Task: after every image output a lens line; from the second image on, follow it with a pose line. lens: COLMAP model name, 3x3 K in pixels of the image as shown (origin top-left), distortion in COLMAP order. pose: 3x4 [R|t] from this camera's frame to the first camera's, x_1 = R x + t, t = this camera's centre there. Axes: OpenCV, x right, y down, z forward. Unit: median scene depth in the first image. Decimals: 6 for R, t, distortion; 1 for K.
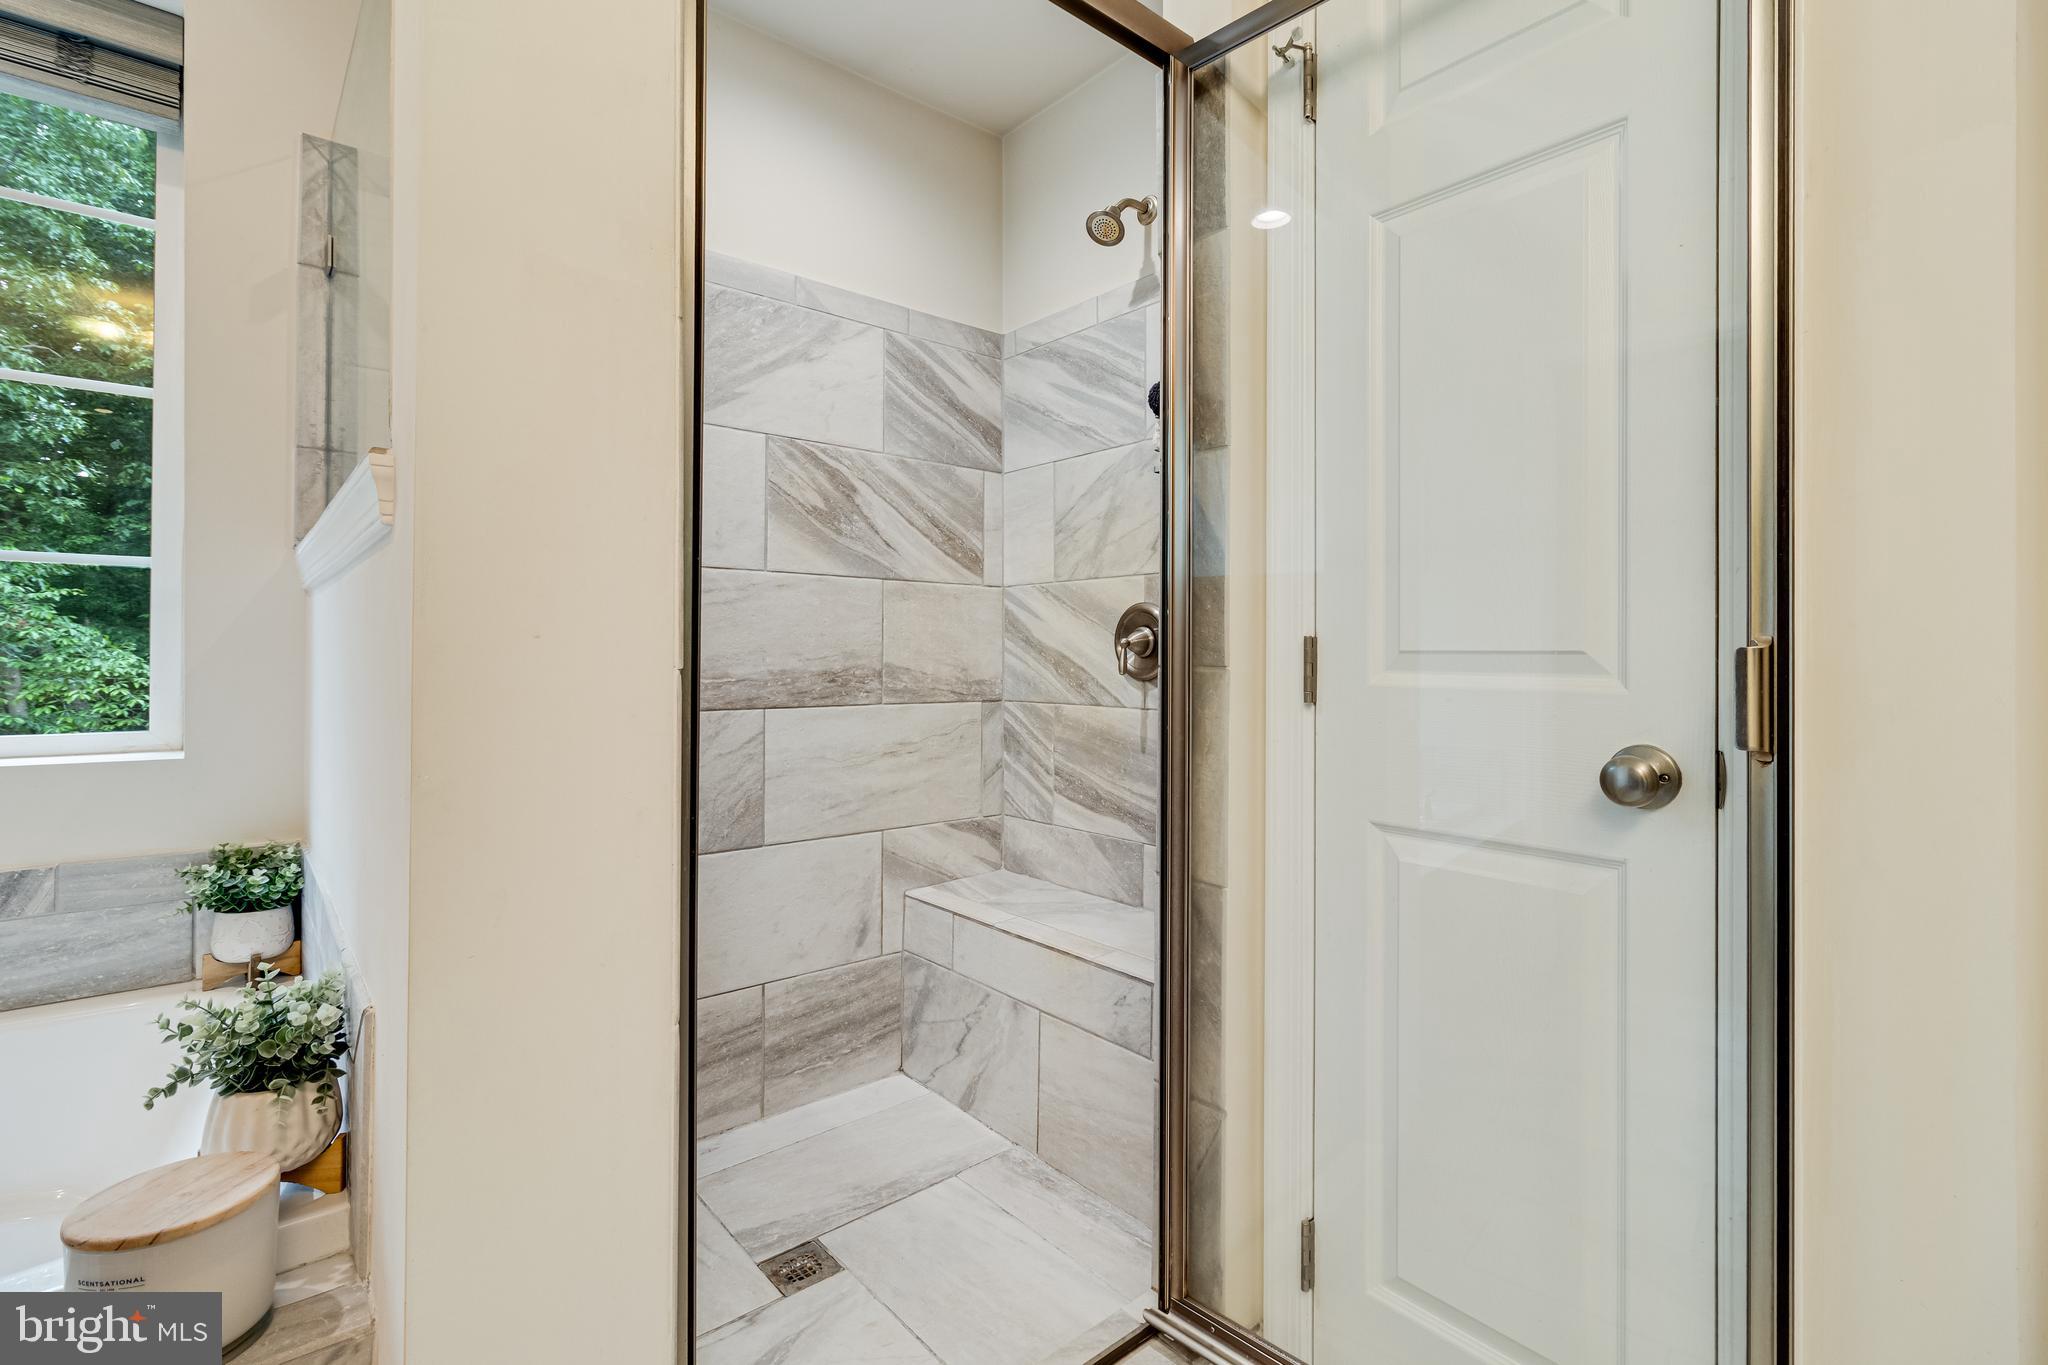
lens RADIAL K [[952.2, 0, 1021.6], [0, 952.2, 652.1], [0, 0, 1]] dist [0.002034, -0.000692]
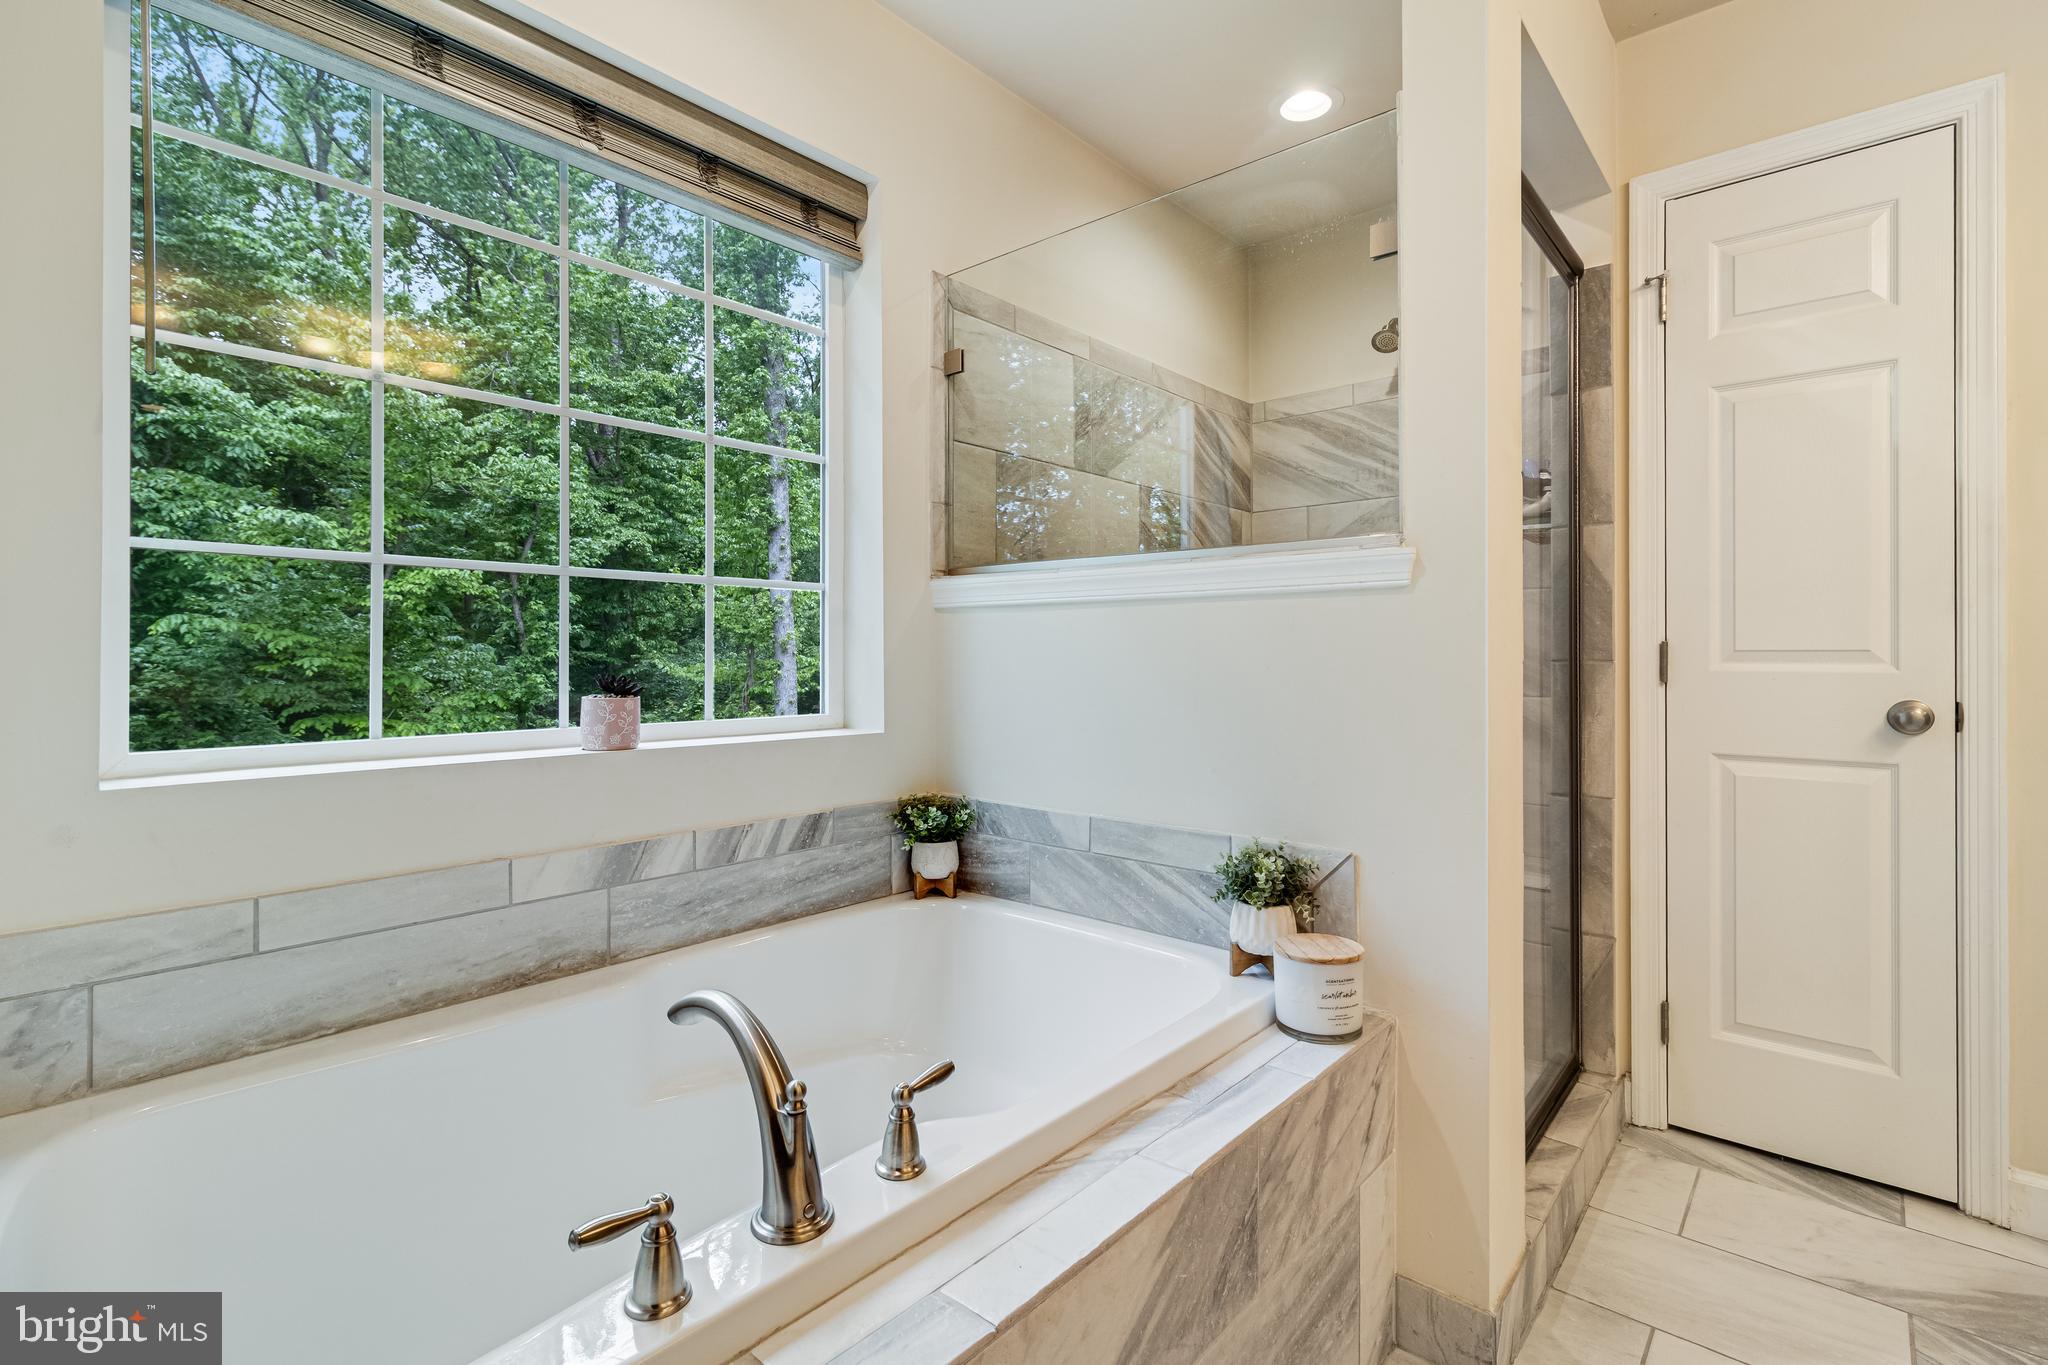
lens RADIAL K [[952.2, 0, 1025.7], [0, 952.2, 650.1], [0, 0, 1]] dist [0.002034, -0.000692]
pose [[0.988034, -0.004176, 0.154183, -0.832319], [0.004289, 0.999991, -0.000397, -0.004488], [-0.154180, 0.001053, 0.988042, -0.353507]]
